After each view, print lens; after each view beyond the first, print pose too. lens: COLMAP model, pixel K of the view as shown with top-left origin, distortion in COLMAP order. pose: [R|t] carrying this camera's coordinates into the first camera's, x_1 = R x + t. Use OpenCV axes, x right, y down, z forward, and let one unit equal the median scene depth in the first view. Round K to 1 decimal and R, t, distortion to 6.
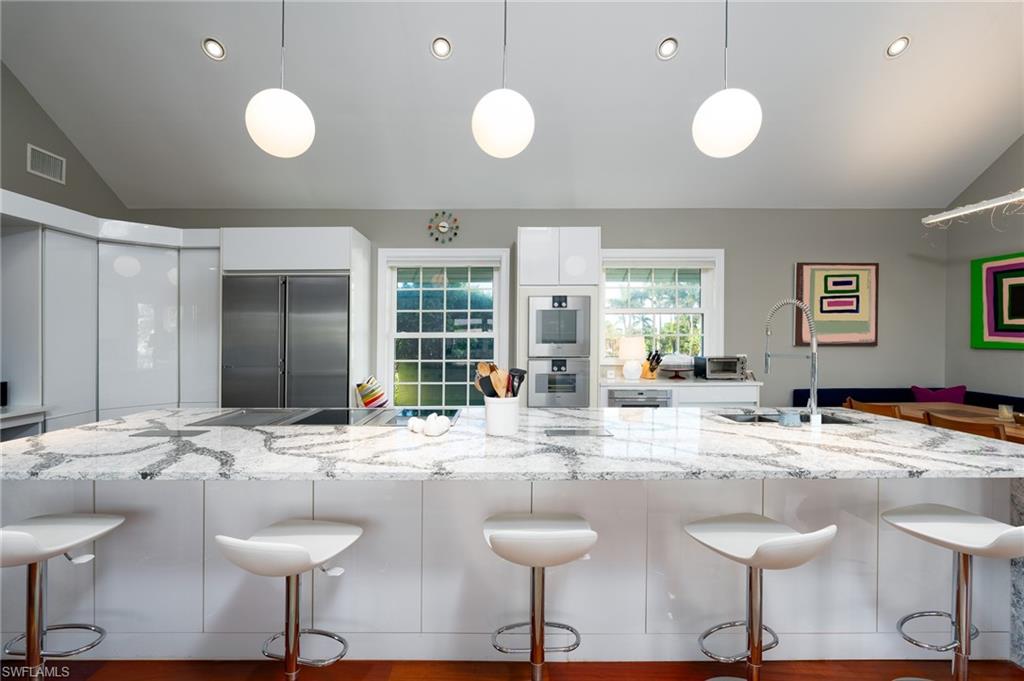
lens RADIAL K [[447.3, 0, 509.6], [0, 447.3, 338.7], [0, 0, 1]] dist [-0.004450, 0.000371]
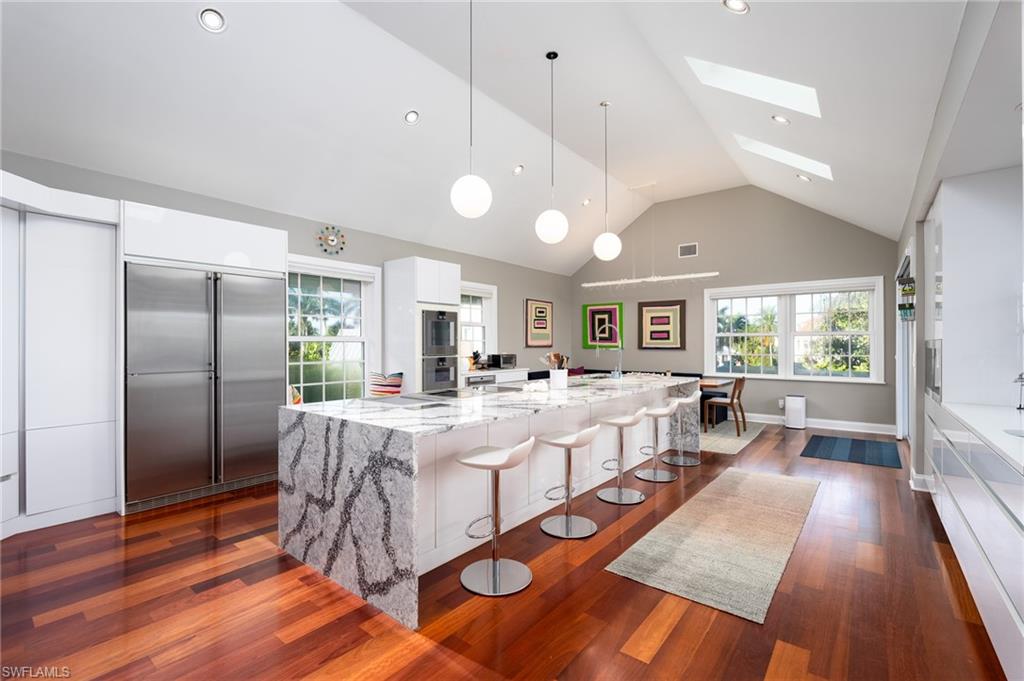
lens RADIAL K [[447.3, 0, 503.8], [0, 447.3, 347.7], [0, 0, 1]] dist [-0.004450, 0.000371]
pose [[0.639899, -0.004013, 0.768449, -0.723317], [0.004331, 0.999989, 0.001616, 0.014212], [-0.768447, 0.002294, 0.639909, -0.027694]]
